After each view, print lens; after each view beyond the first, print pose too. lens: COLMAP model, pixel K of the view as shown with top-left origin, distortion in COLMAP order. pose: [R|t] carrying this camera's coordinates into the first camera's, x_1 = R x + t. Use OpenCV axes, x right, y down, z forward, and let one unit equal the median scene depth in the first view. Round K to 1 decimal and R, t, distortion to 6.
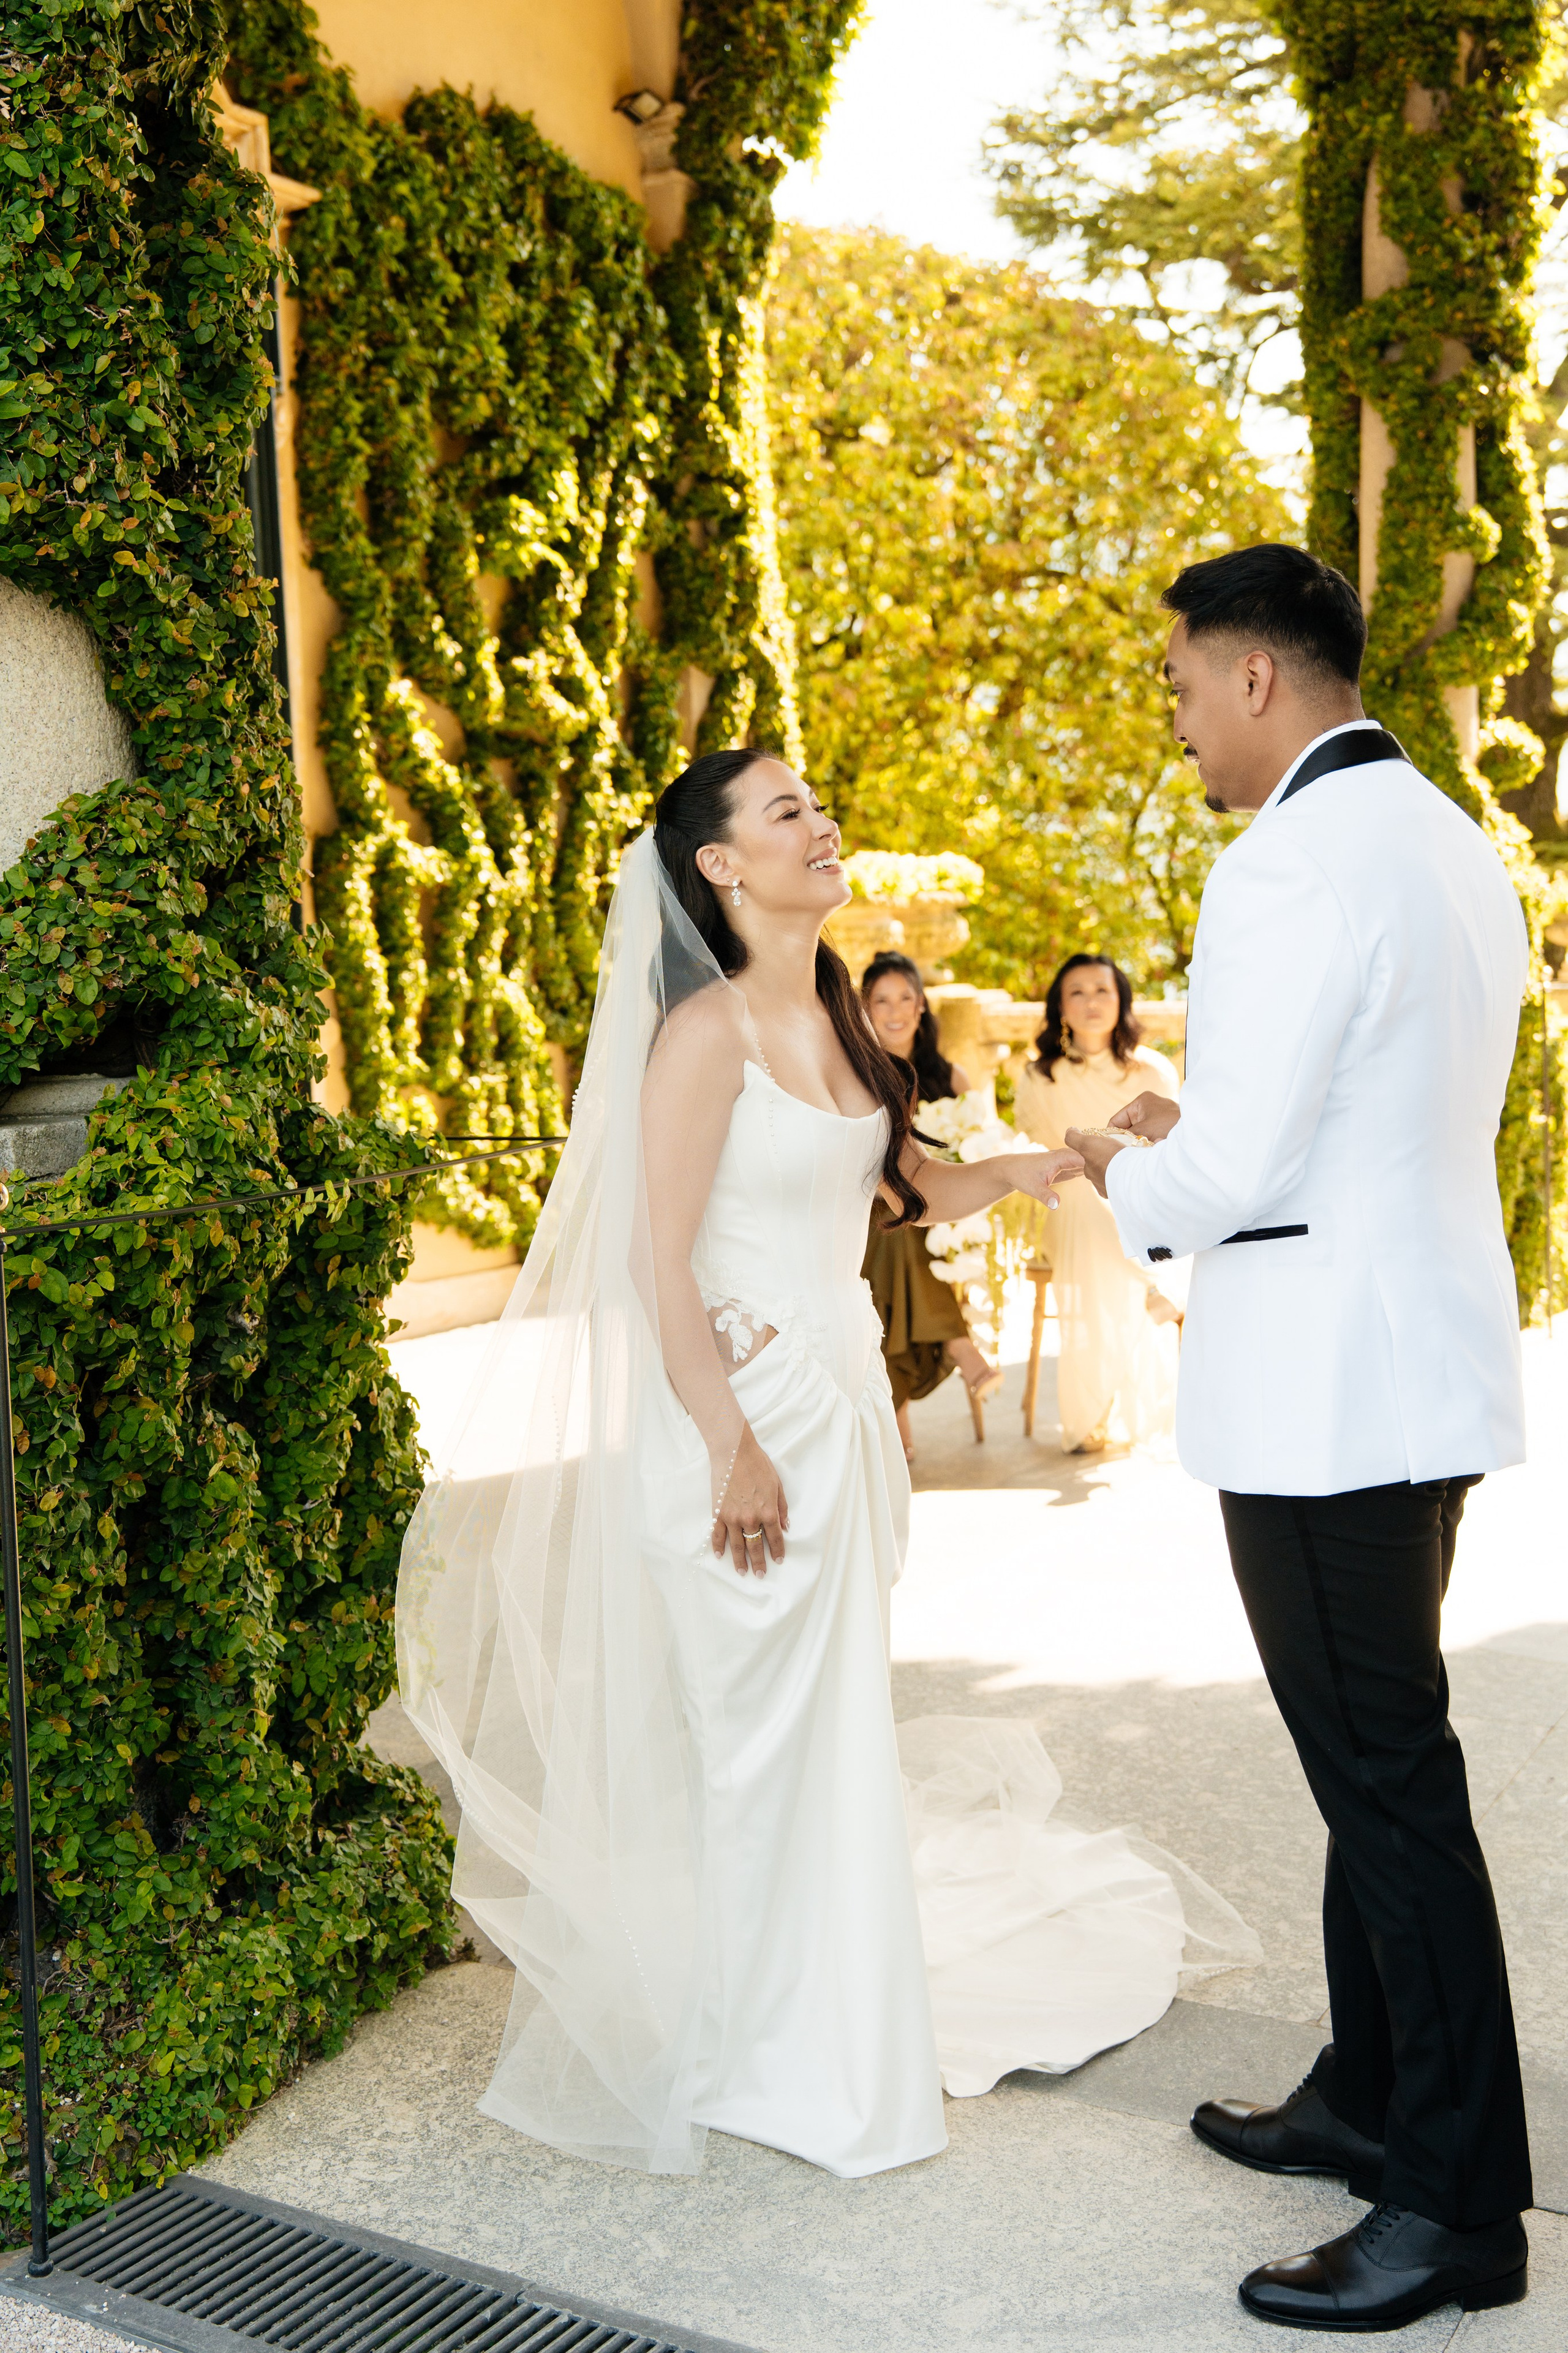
lens RADIAL K [[2598.0, 0, 780.9], [0, 2598.0, 1185.4], [0, 0, 1]] dist [0.027770, 0.010091]
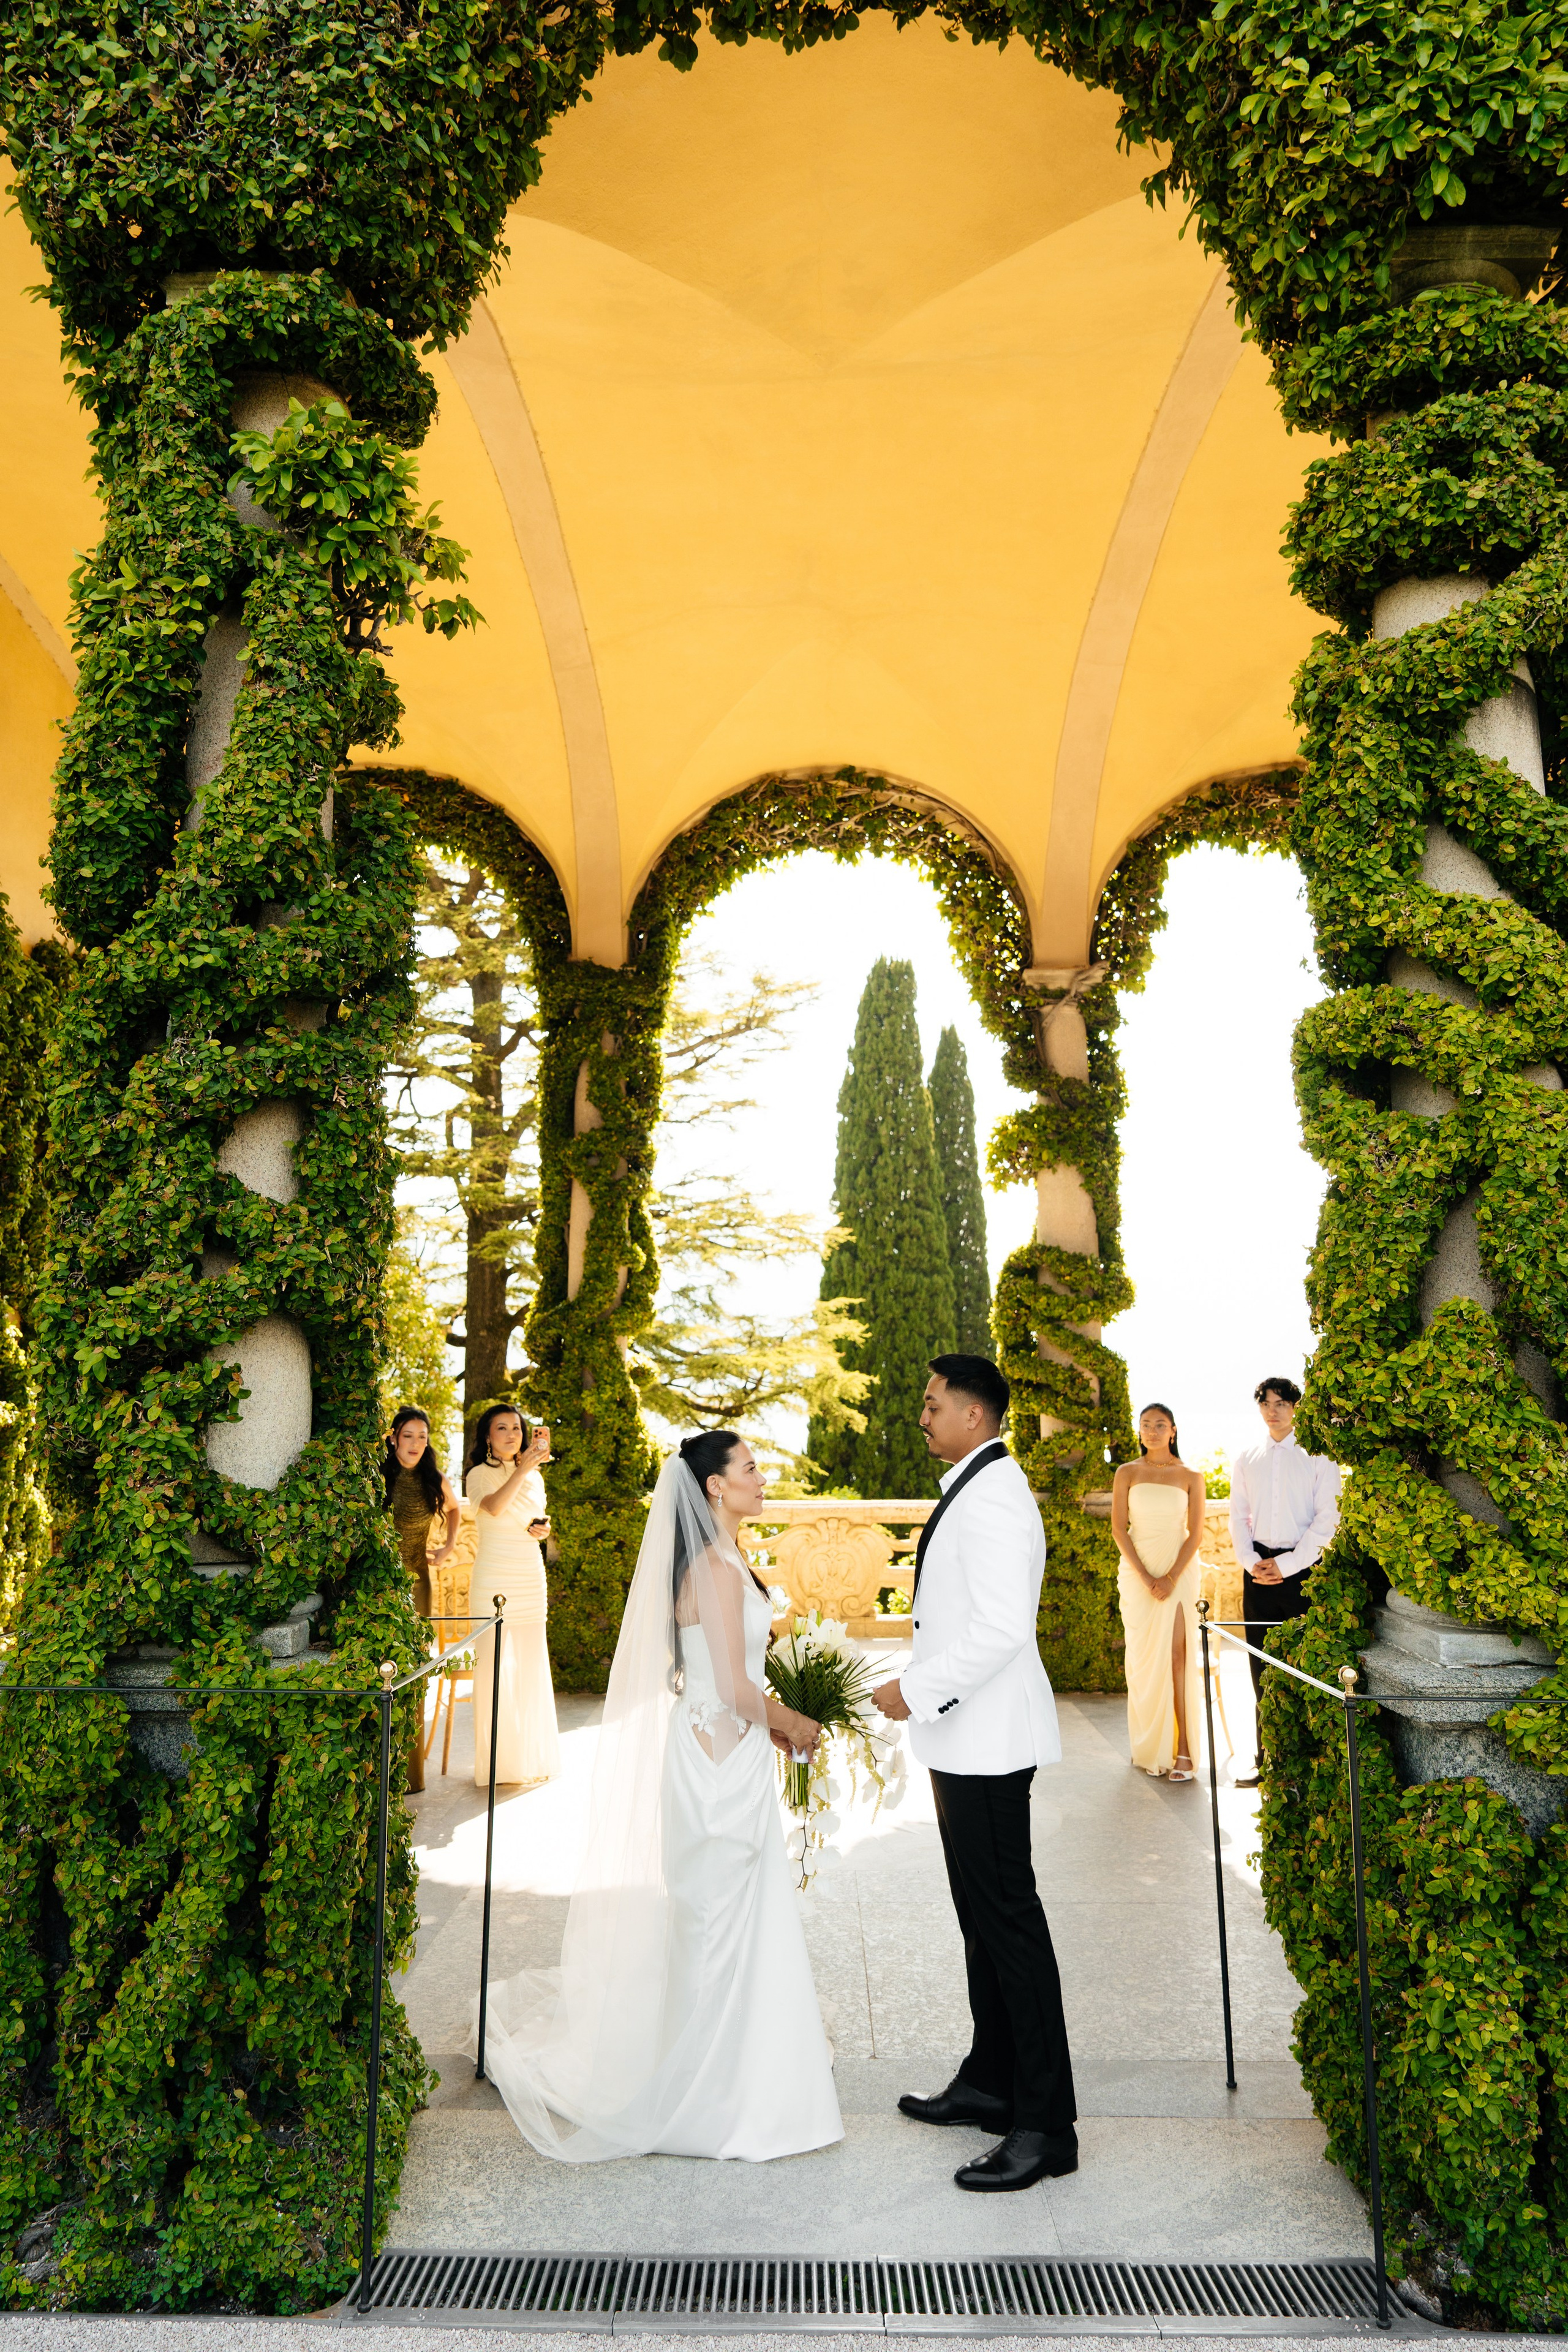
lens RADIAL K [[1681.9, 0, 776.9], [0, 1681.9, 1134.4], [0, 0, 1]] dist [0.001942, 0.000922]
pose [[0.860987, 0.113174, 0.495876, -0.248621], [0.020635, 0.966355, -0.256382, -0.017608], [-0.508208, 0.230974, 0.829684, -0.090811]]
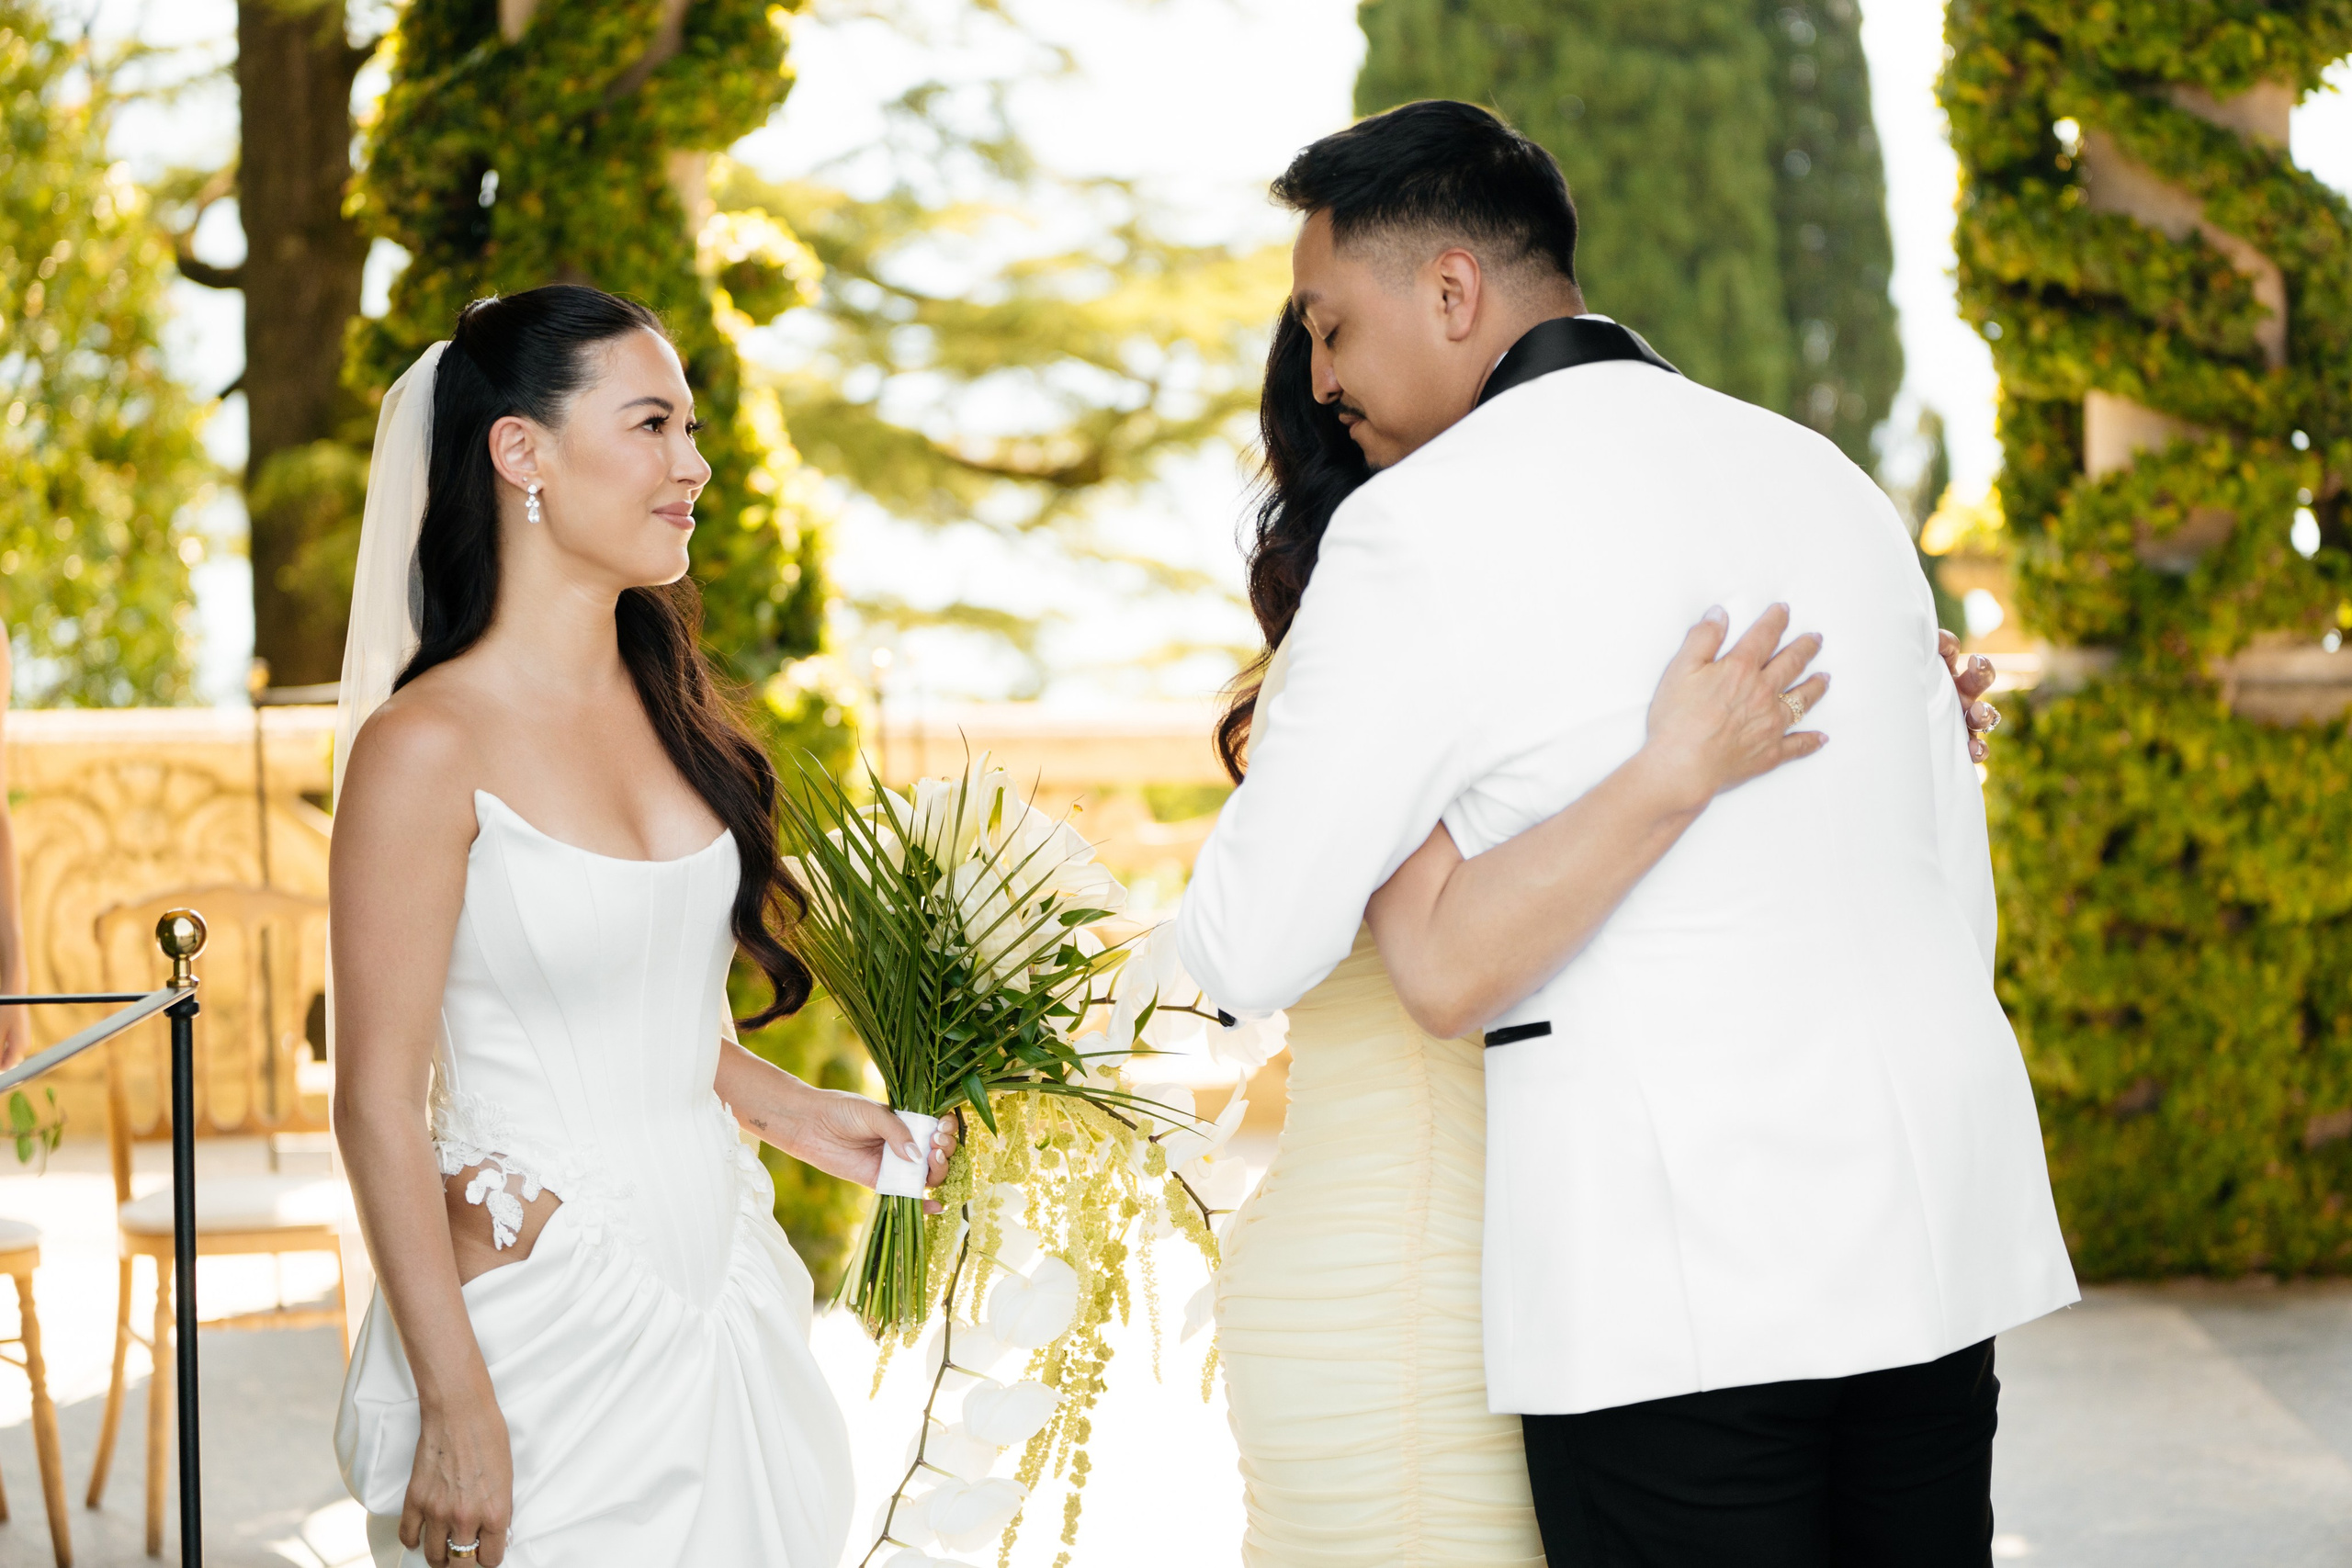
lens RADIAL K [[5007.0, 0, 1214.3], [0, 5007.0, 941.7], [0, 0, 1]] dist [-0.146777, -0.071930]
pose [[0.861832, -0.021784, 0.506726, -0.178085], [0.034403, 0.999287, -0.015553, -0.002062], [-0.506026, 0.030837, 0.861967, 0.026998]]
